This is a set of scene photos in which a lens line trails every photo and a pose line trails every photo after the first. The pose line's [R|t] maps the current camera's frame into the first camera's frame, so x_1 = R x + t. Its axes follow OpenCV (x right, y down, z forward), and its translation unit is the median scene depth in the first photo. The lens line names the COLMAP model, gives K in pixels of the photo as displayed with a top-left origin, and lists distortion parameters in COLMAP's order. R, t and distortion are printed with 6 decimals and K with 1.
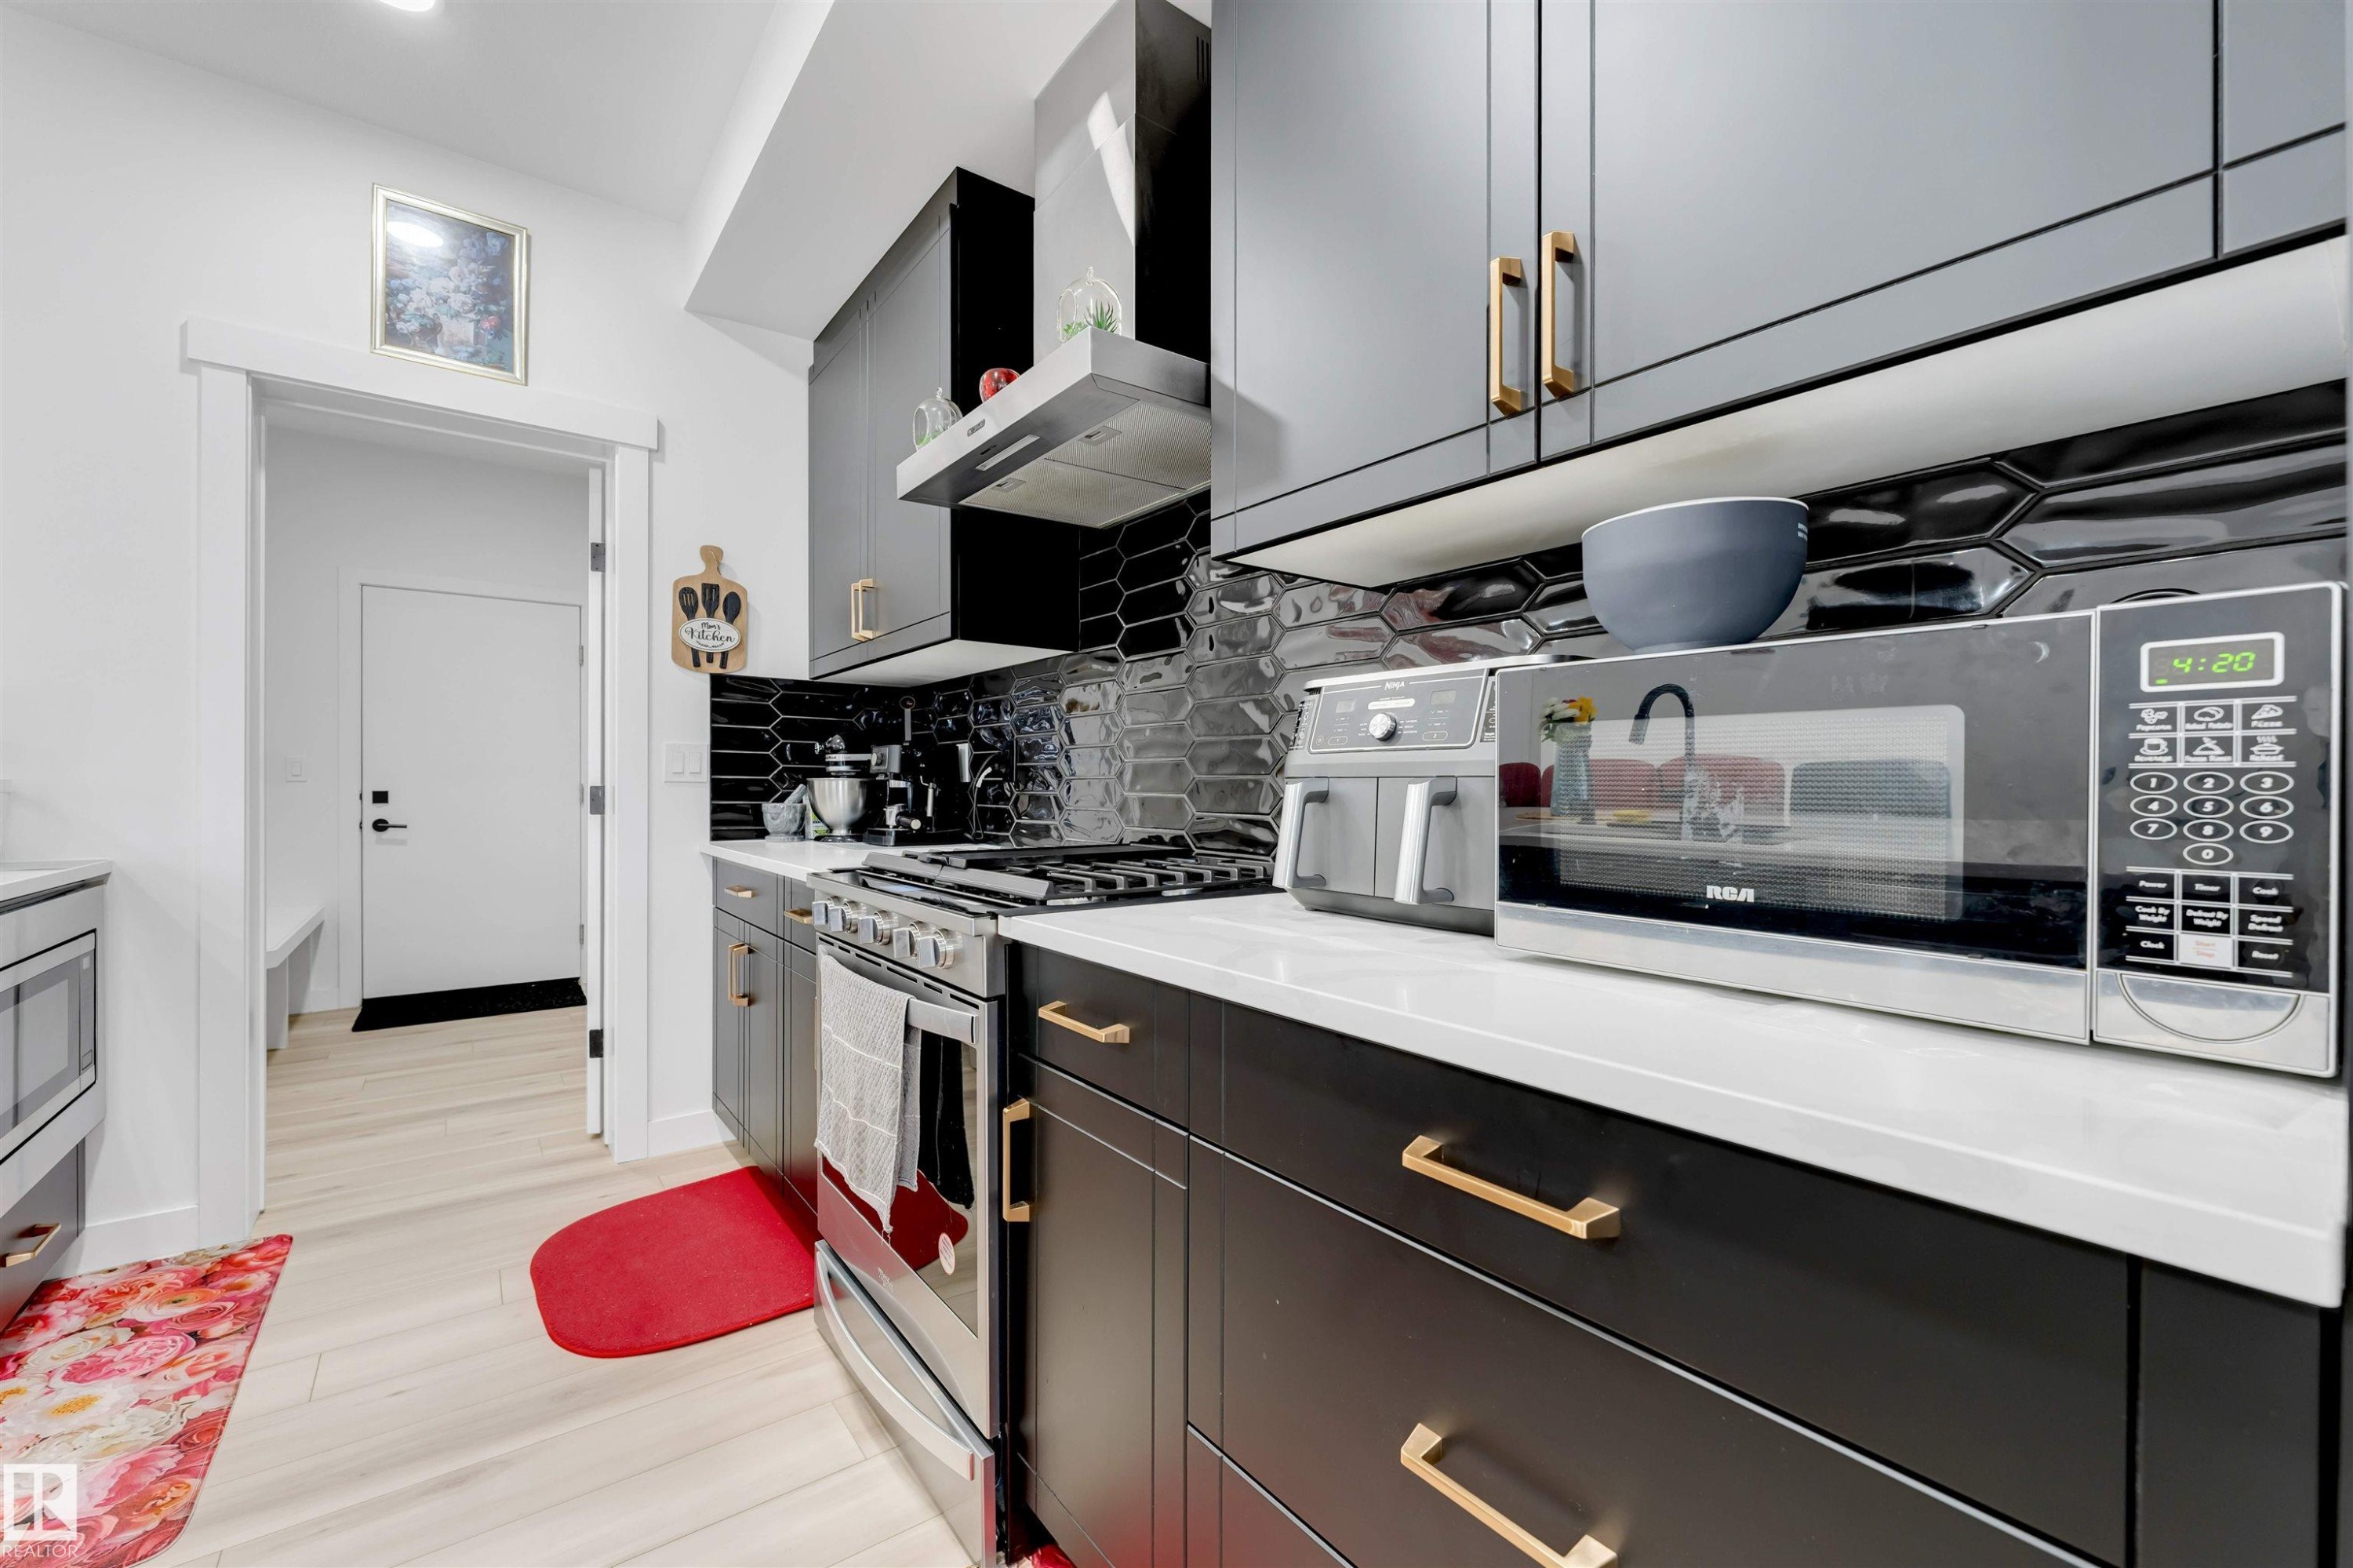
lens RADIAL K [[957.8, 0, 1173.0], [0, 957.8, 783.4], [0, 0, 1]] dist [0.003593, 0.000080]
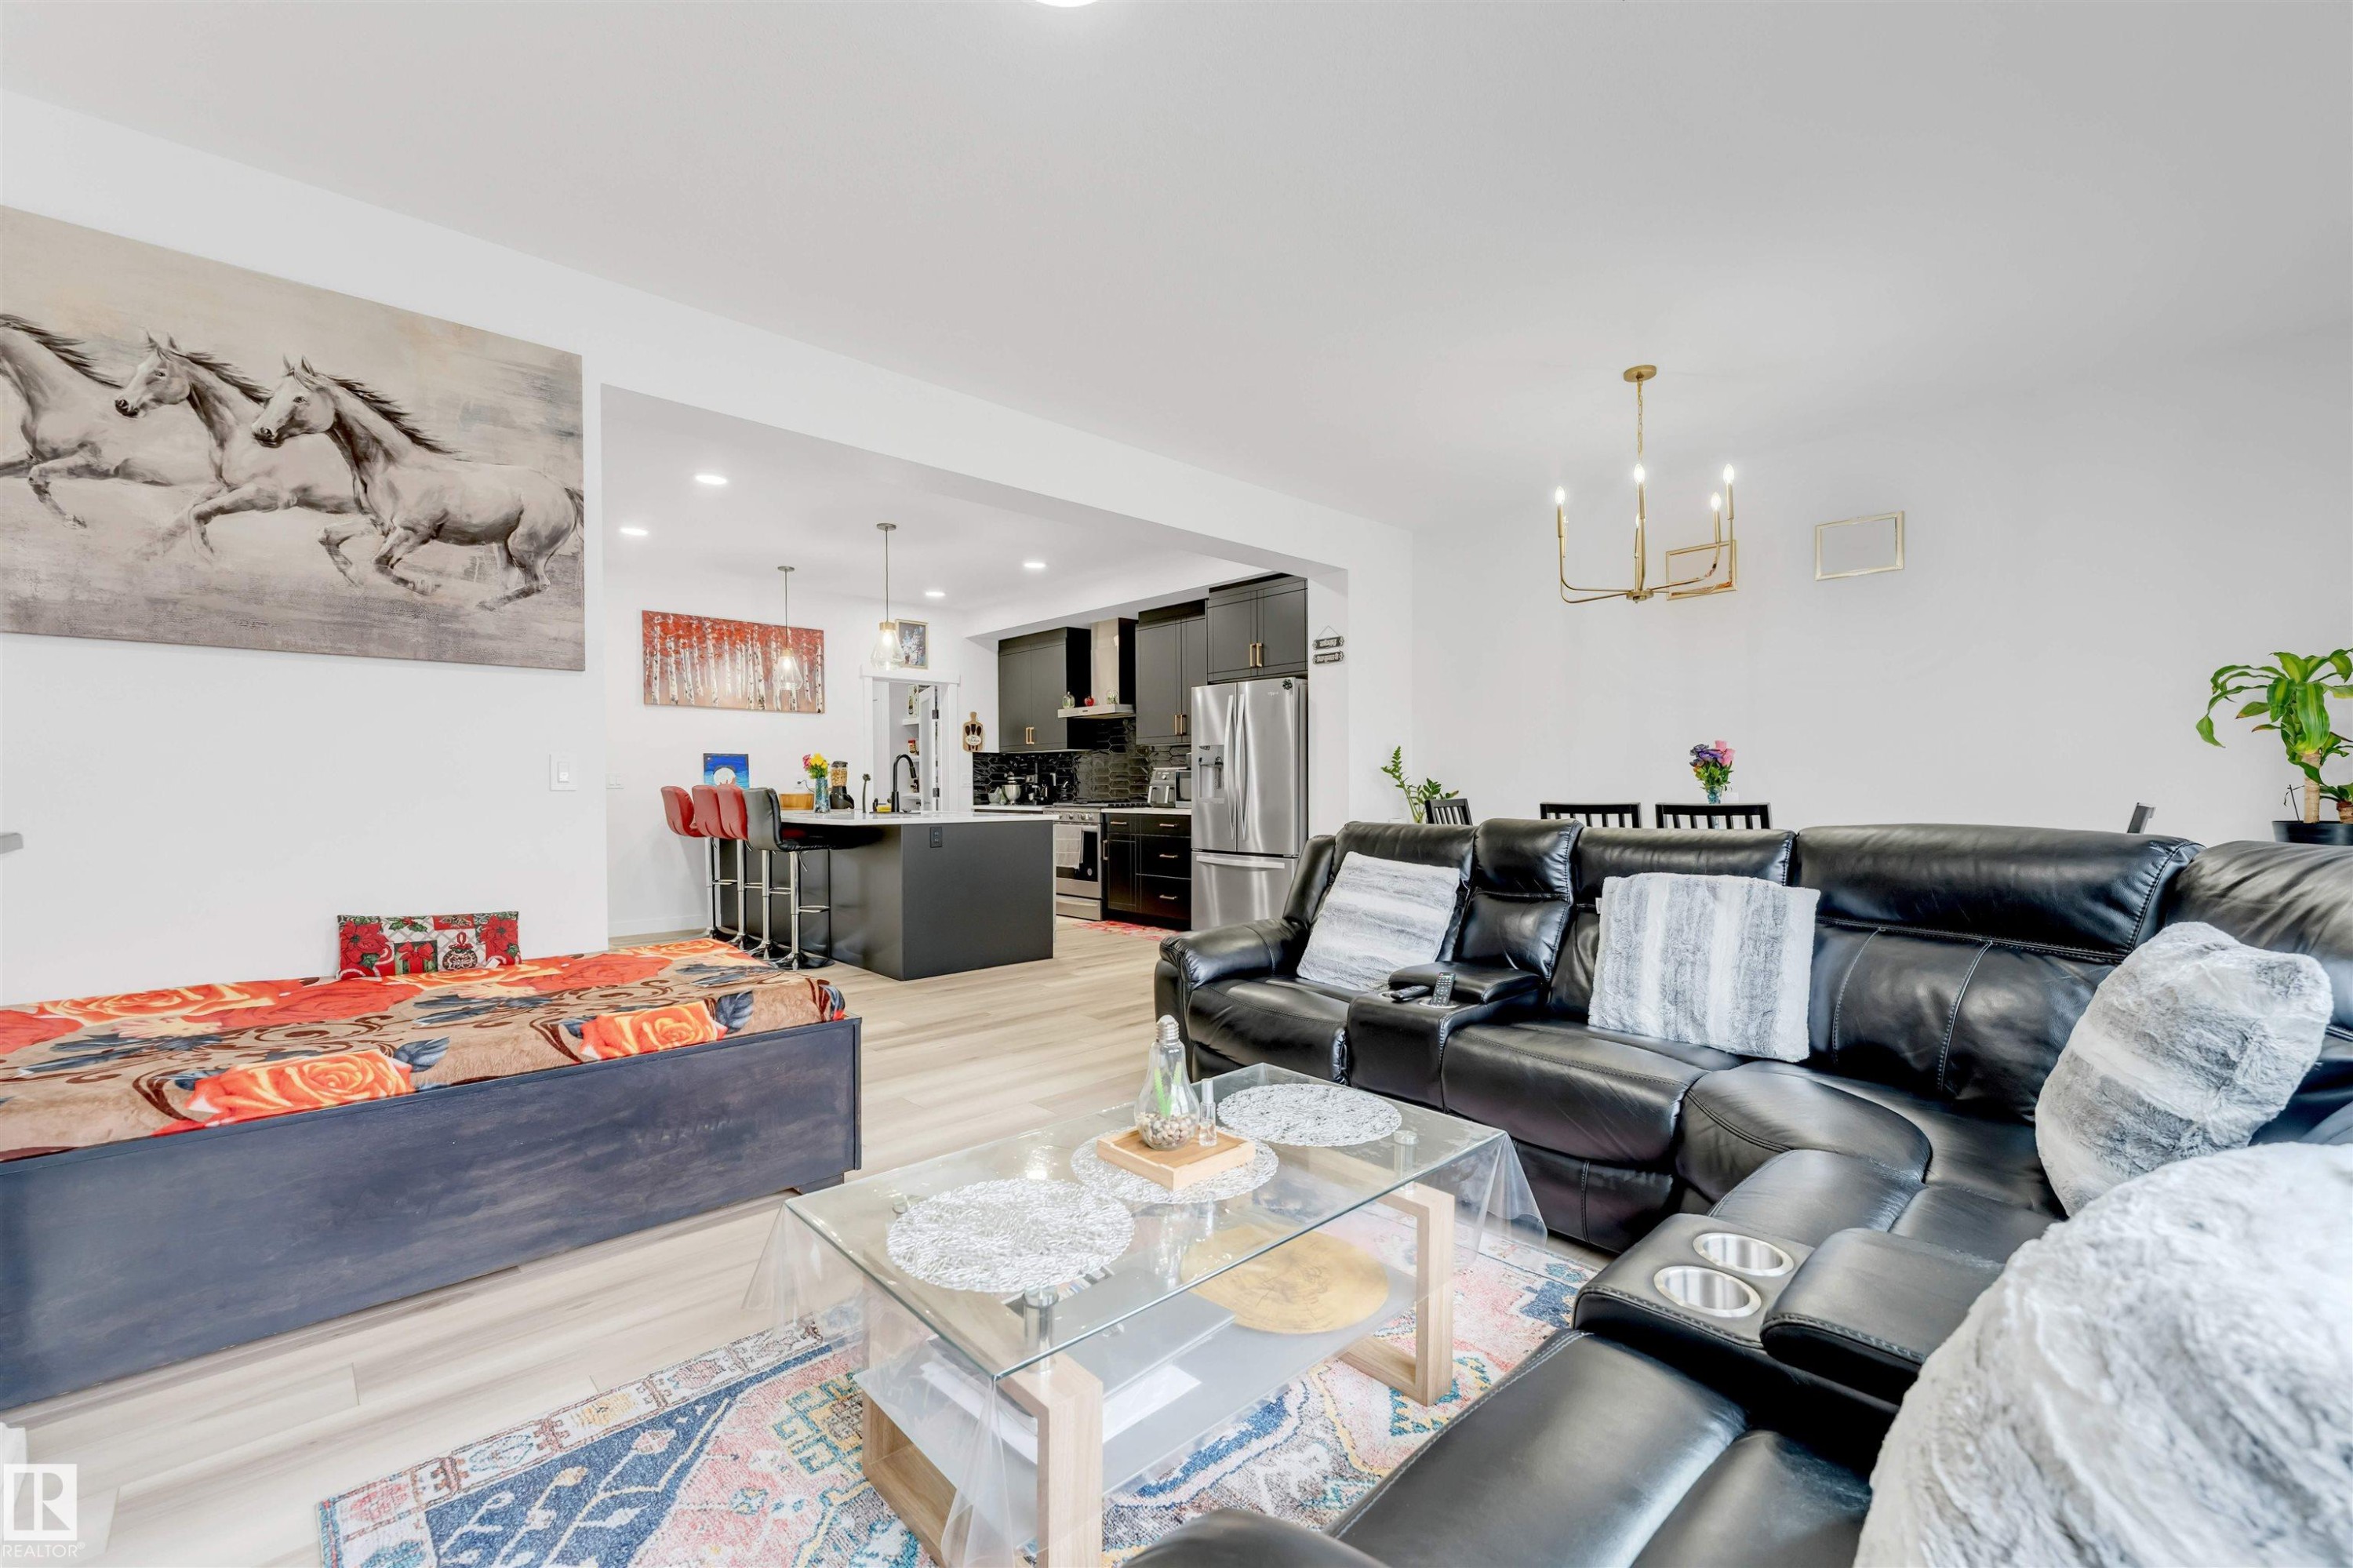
lens RADIAL K [[957.8, 0, 1176.8], [0, 957.8, 789.6], [0, 0, 1]] dist [0.003593, 0.000080]
pose [[0.992977, -0.012260, 0.117673, -0.190302], [0.010903, 0.999866, 0.012170, -0.021965], [-0.117807, -0.010802, 0.992978, -2.254928]]
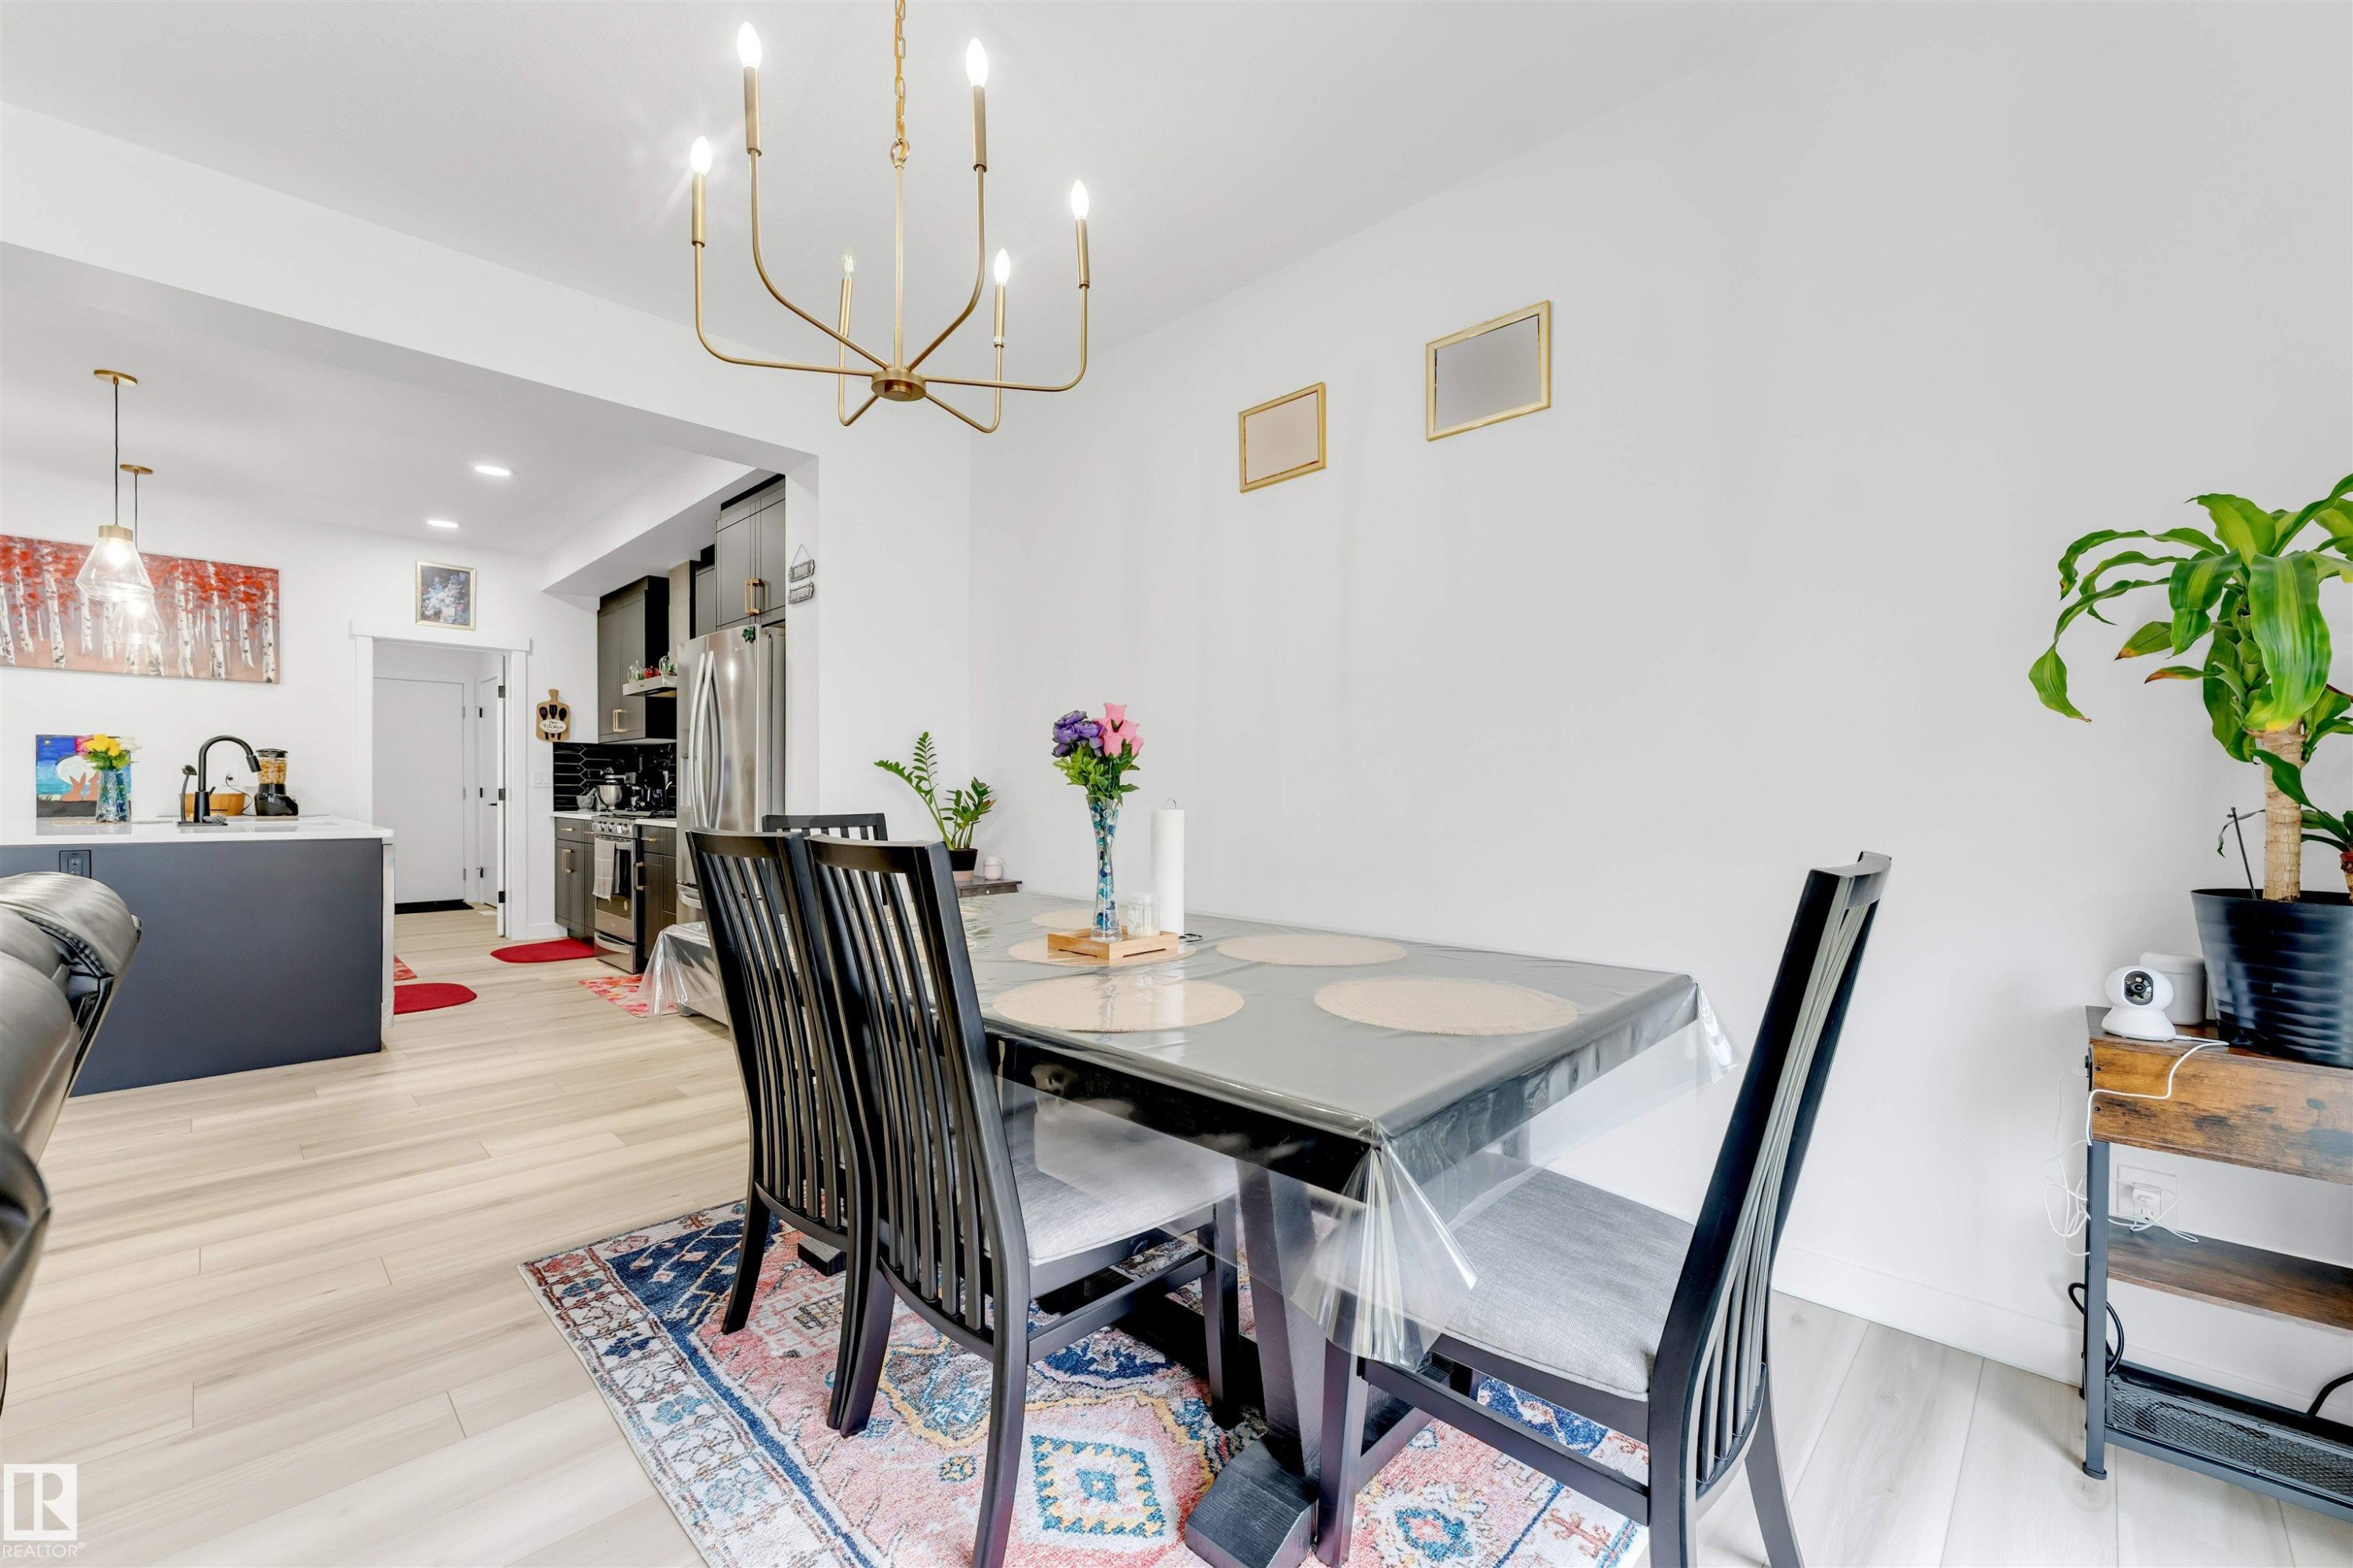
lens RADIAL K [[957.8, 0, 1168.6], [0, 957.8, 789.2], [0, 0, 1]] dist [0.003593, 0.000080]
pose [[0.989057, -0.000458, 0.147535, 0.704380], [-0.000390, 0.999984, 0.005719, -0.010108], [-0.147535, -0.005714, 0.989040, -1.642297]]
